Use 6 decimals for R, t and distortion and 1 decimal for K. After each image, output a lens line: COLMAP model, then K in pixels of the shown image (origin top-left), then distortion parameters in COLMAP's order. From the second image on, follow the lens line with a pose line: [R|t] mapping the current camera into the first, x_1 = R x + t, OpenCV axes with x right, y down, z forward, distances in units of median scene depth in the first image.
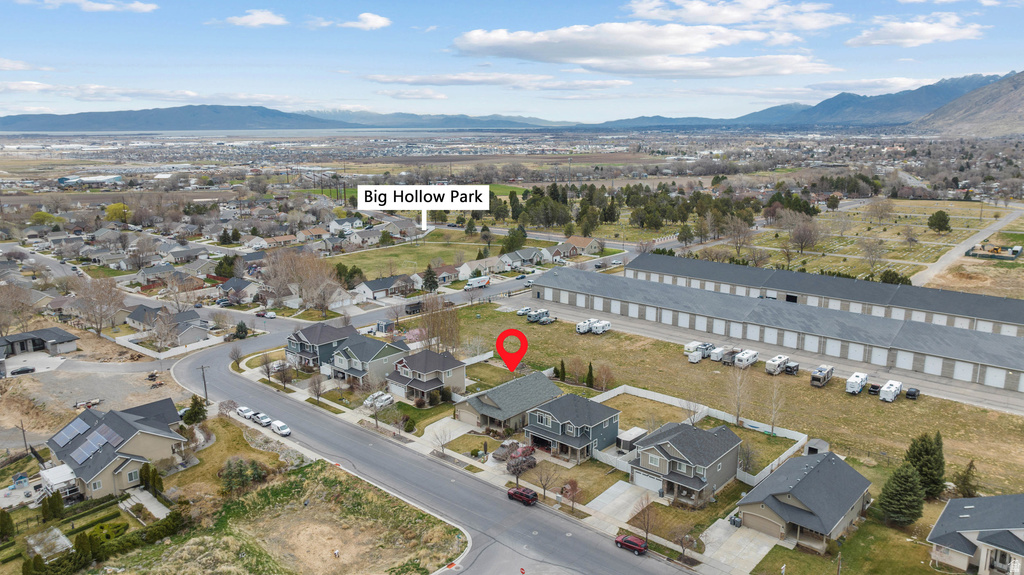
lens RADIAL K [[721.3, 0, 513.8], [0, 721.3, 288.3], [0, 0, 1]] dist [-0.033839, 0.034982]
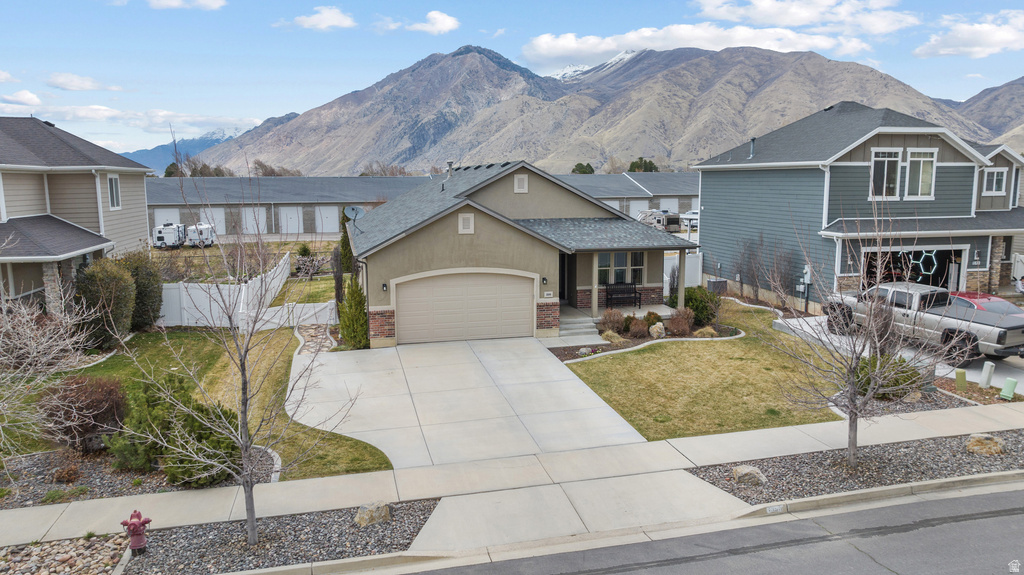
lens RADIAL K [[721.3, 0, 513.8], [0, 721.3, 288.3], [0, 0, 1]] dist [-0.033839, 0.034982]
pose [[0.574064, -0.120119, 0.809952, -0.169334], [0.184781, 0.982669, 0.014768, 0.146557], [-0.797688, 0.141186, 0.586310, 0.740054]]
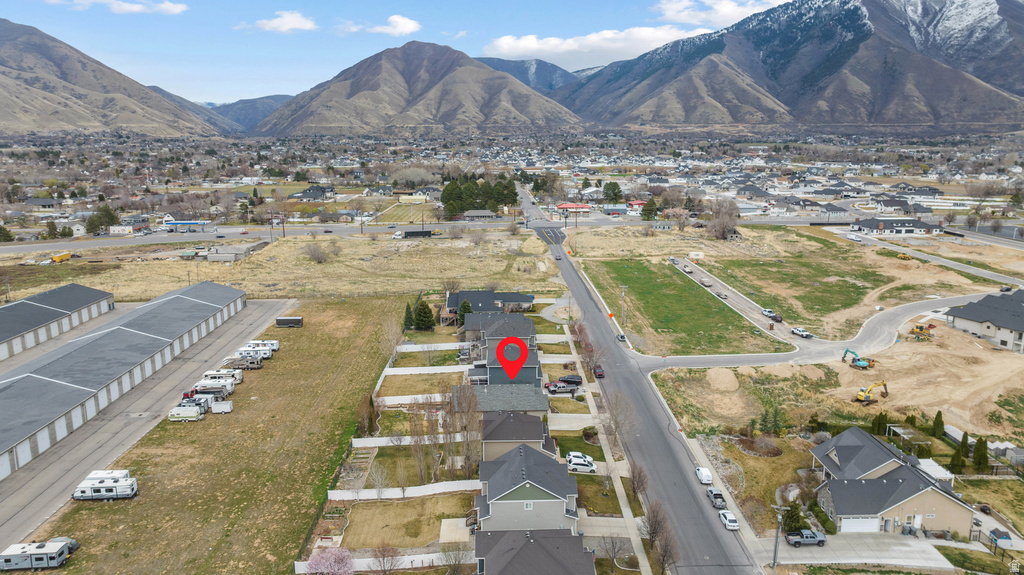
lens RADIAL K [[724.0, 0, 514.5], [0, 724.0, 289.0], [0, 0, 1]] dist [-0.065039, 0.083558]
pose [[-0.686654, -0.144402, 0.712499, -0.632328], [0.167503, 0.922279, 0.348345, -0.300399], [-0.707425, 0.358538, -0.609099, 1.345351]]
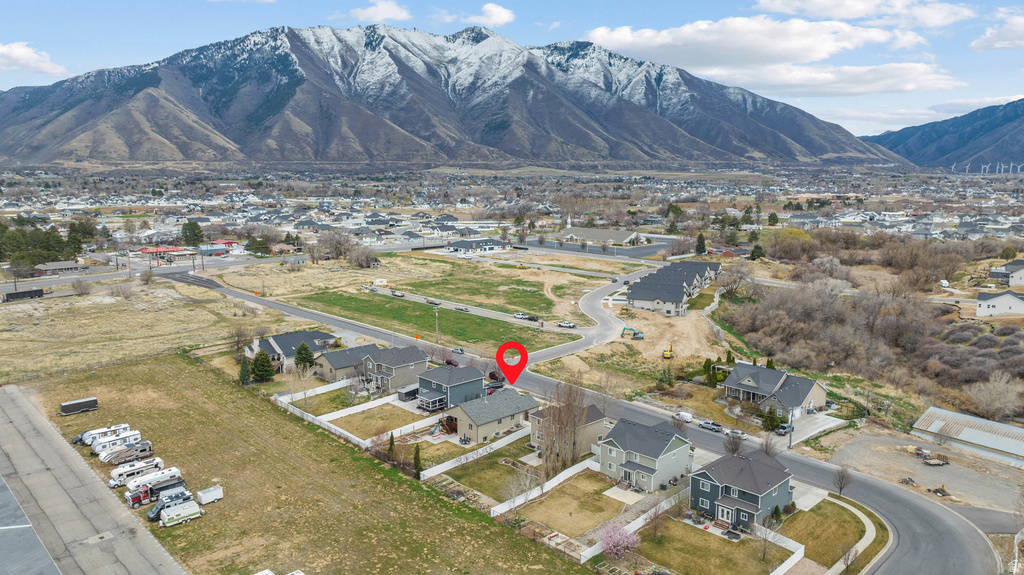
lens RADIAL K [[721.3, 0, 513.8], [0, 721.3, 288.3], [0, 0, 1]] dist [-0.033839, 0.034982]
pose [[-0.996985, -0.006204, 0.077350, -0.110954], [0.023198, 0.927386, 0.373387, -0.386256], [-0.074050, 0.374055, -0.924445, 1.710981]]
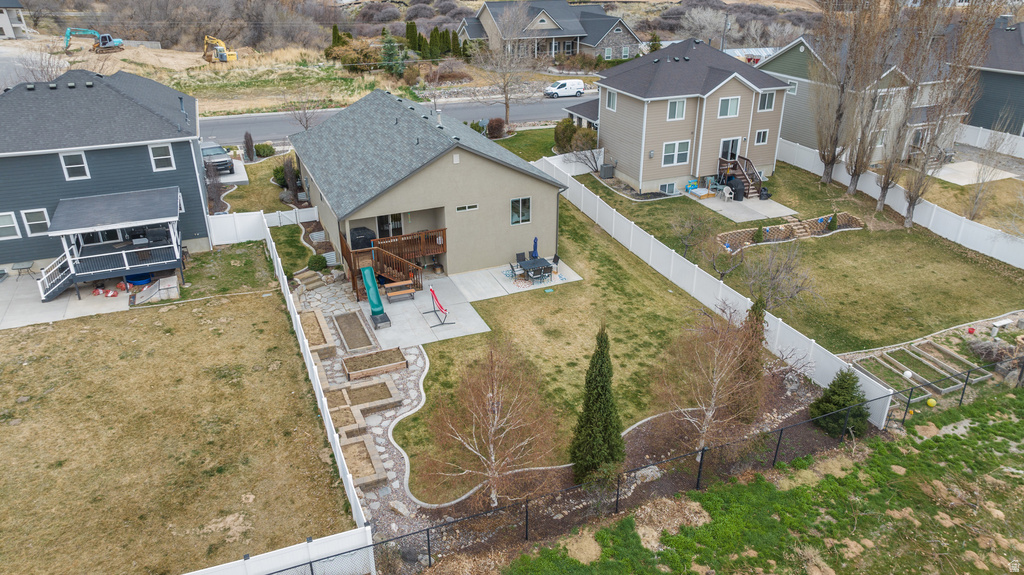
lens RADIAL K [[721.3, 0, 513.8], [0, 721.3, 288.3], [0, 0, 1]] dist [-0.033839, 0.034982]
pose [[-0.427739, 0.393065, -0.813965, 0.221103], [-0.195360, 0.839017, 0.507824, 0.026981], [0.882538, 0.376232, -0.282091, 0.996632]]
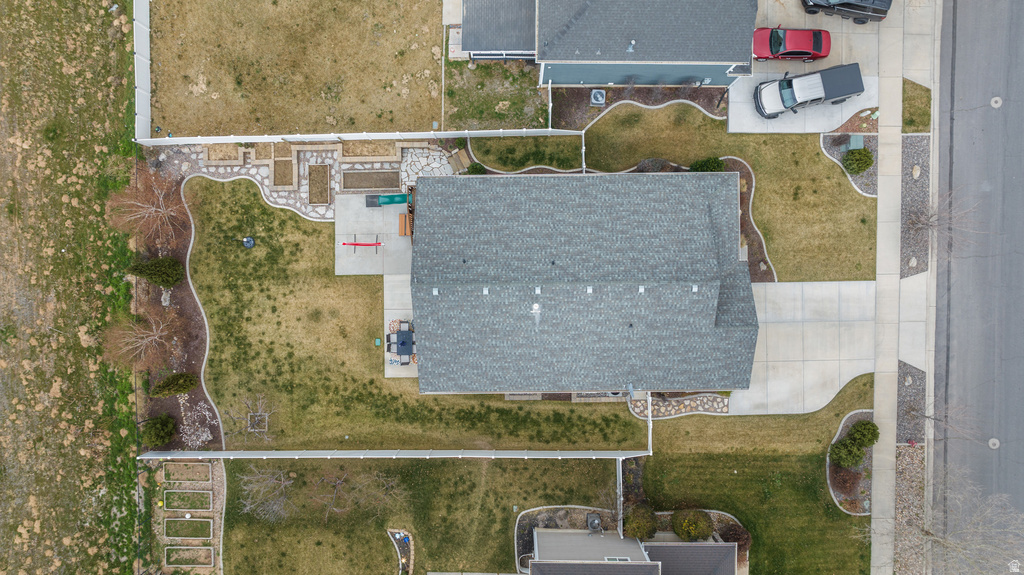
lens RADIAL K [[721.3, 0, 513.8], [0, 721.3, 288.3], [0, 0, 1]] dist [-0.033839, 0.034982]
pose [[-0.668003, -0.744158, -0.000068, 0.009961], [0.170453, -0.153099, 0.973399, -0.119285], [-0.724374, 0.650222, 0.229115, 0.825648]]
